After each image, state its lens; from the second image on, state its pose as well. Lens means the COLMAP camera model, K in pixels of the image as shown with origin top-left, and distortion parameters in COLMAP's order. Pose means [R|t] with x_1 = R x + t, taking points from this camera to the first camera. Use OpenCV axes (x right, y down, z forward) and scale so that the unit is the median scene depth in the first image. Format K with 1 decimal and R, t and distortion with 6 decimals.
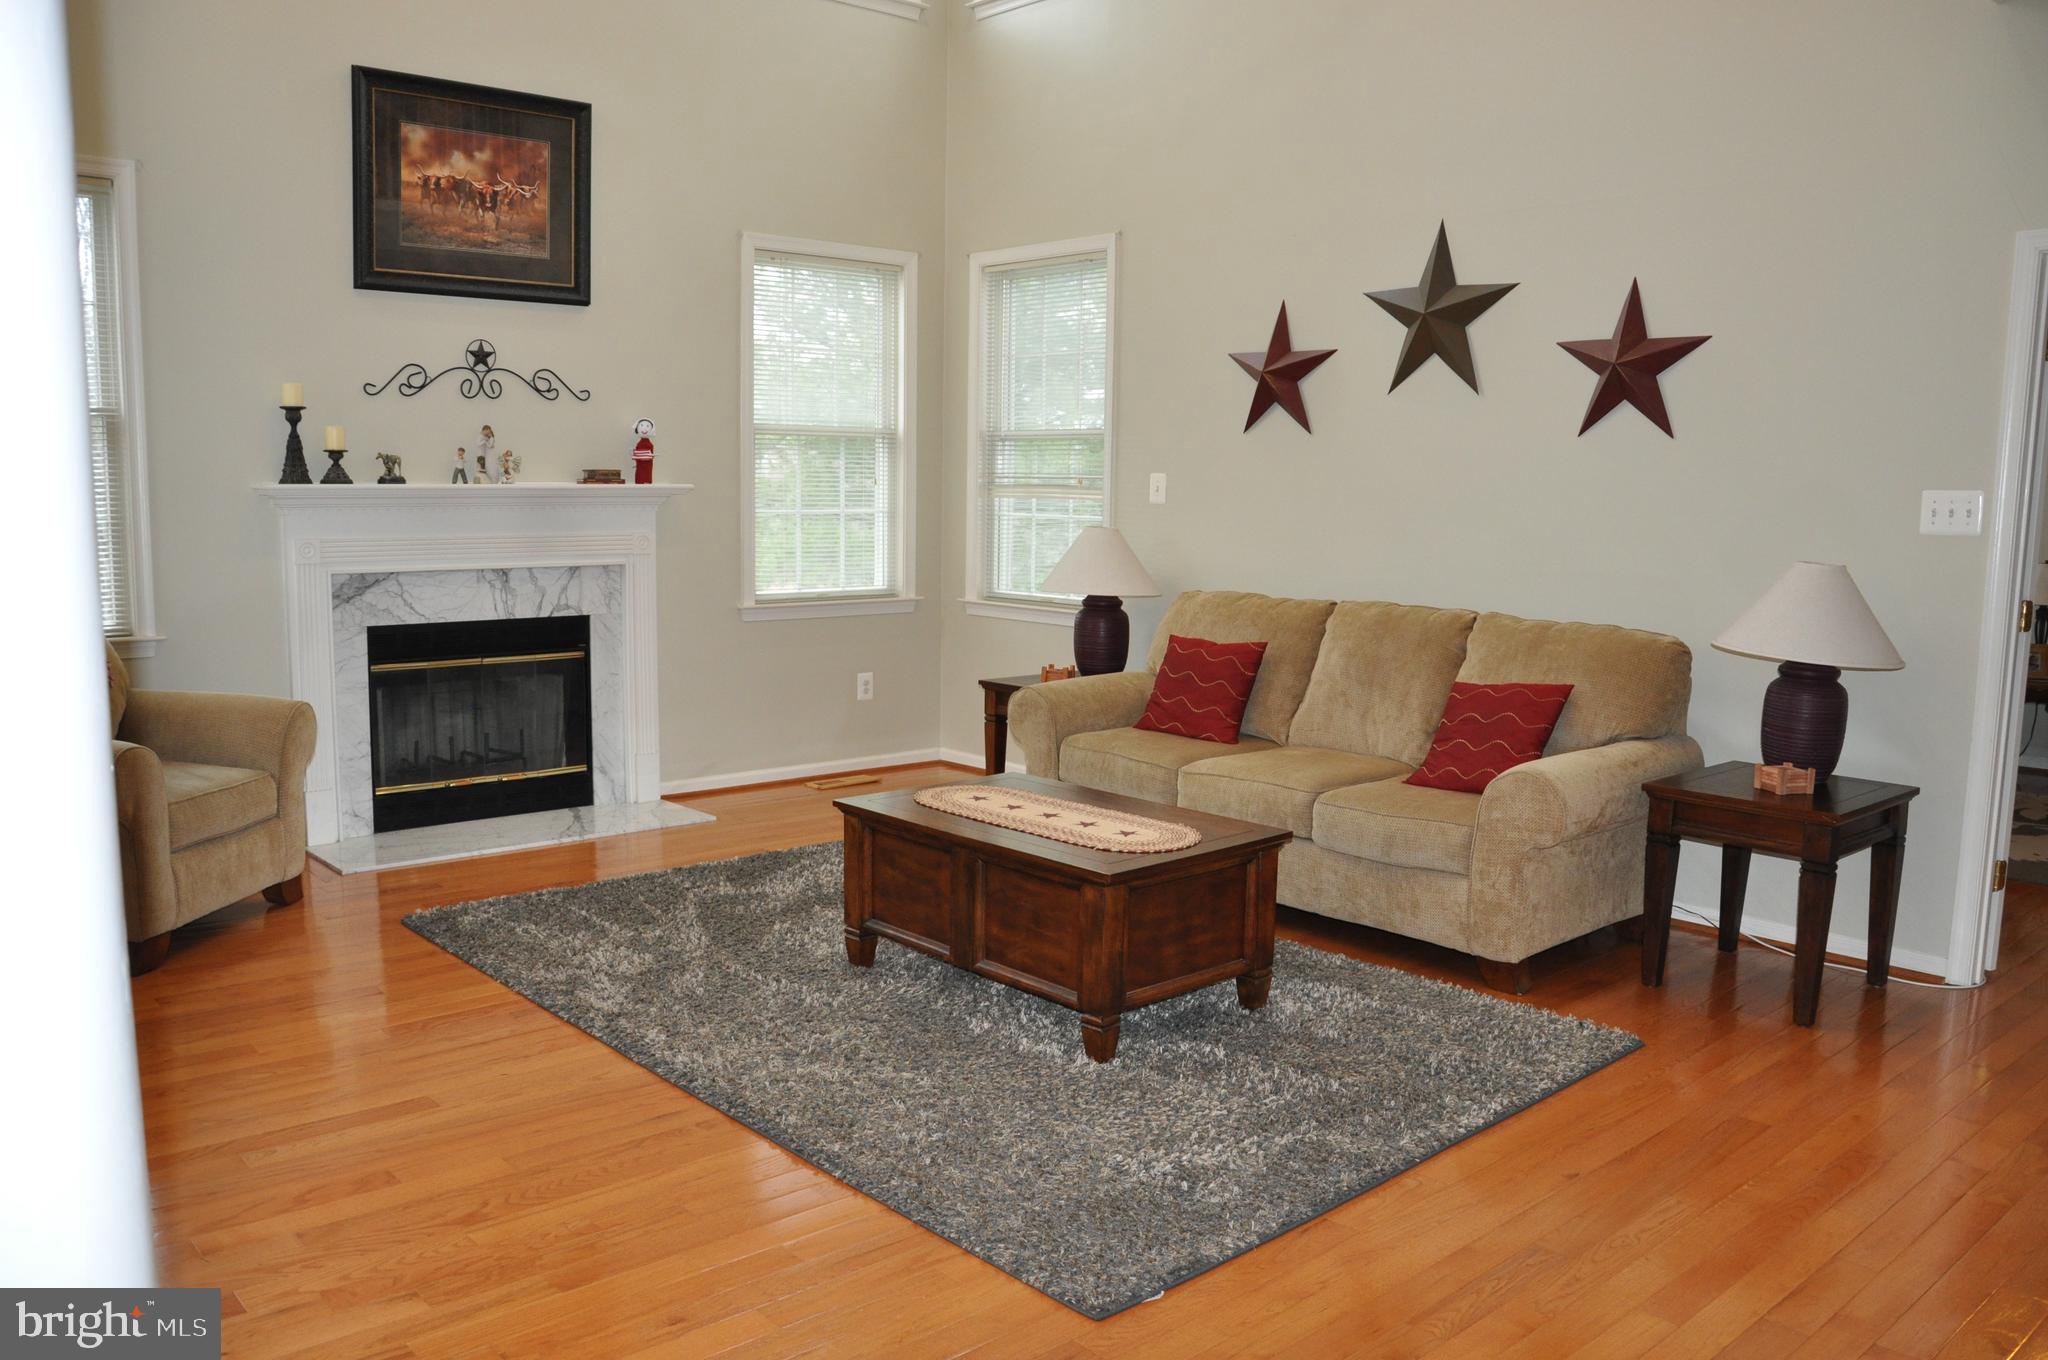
lens RADIAL K [[1616.3, 0, 1016.4], [0, 1616.3, 680.9], [0, 0, 1]] dist [-0.110367, 0.035982]
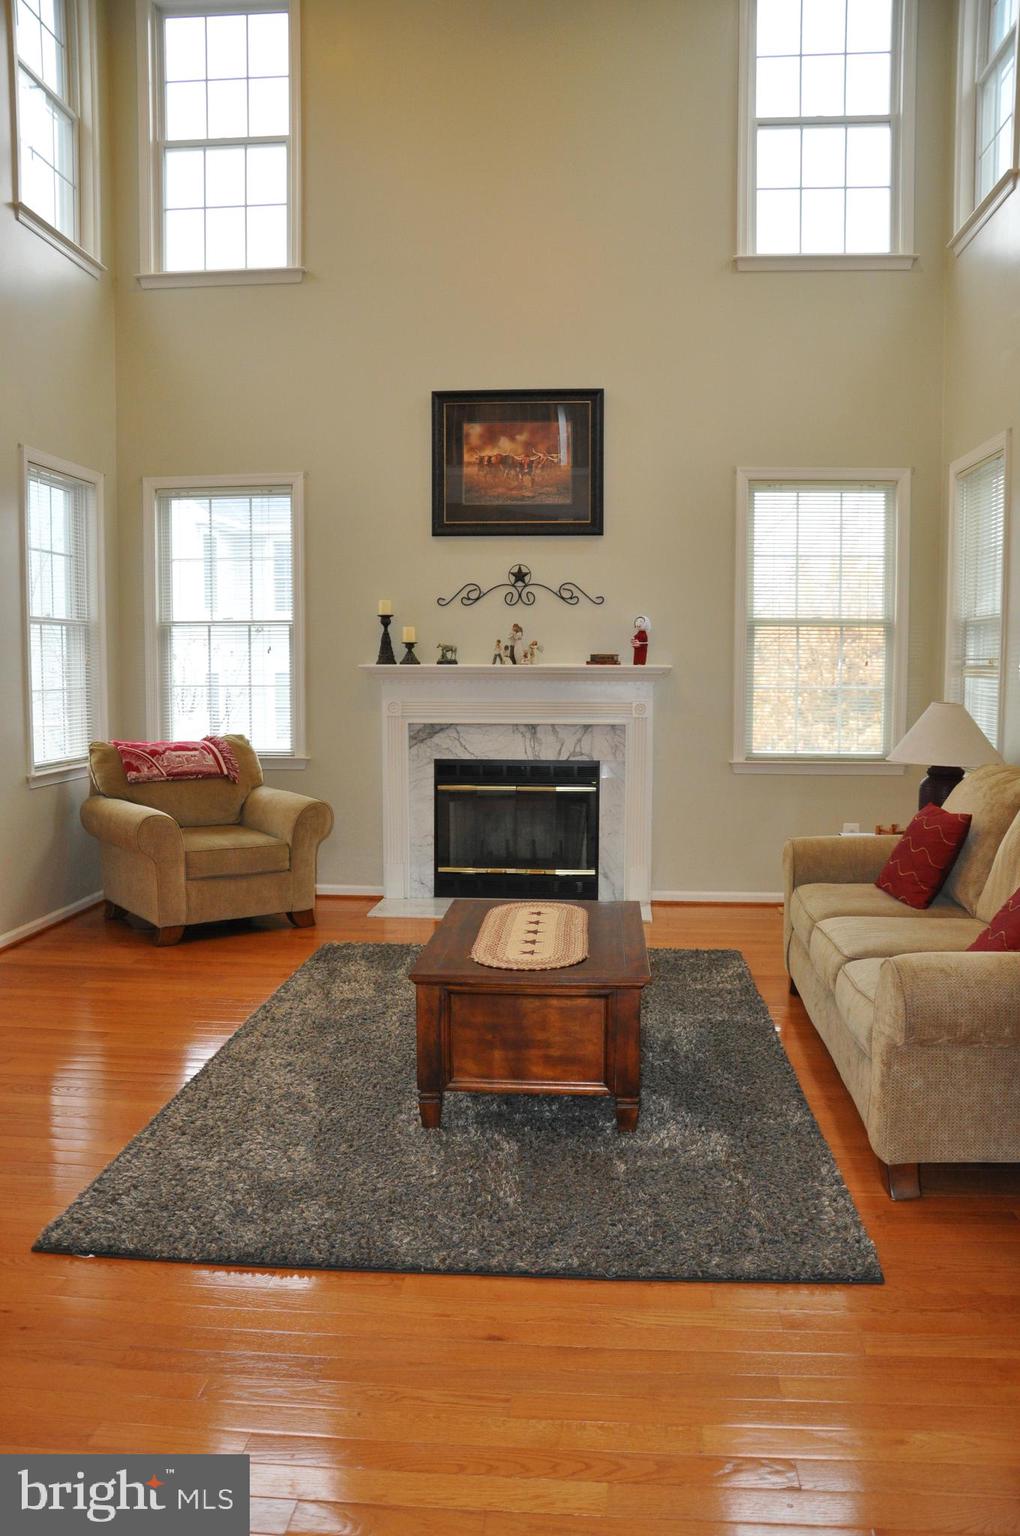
lens RADIAL K [[1212.2, 0, 505.3], [0, 1212.2, 773.5], [0, 0, 1]] dist [-0.110367, 0.035982]
pose [[0.683442, 0.053147, -0.728068, 0.465115], [-0.082865, 0.996548, -0.005040, -0.019754], [0.725286, 0.063776, 0.685487, 0.254621]]
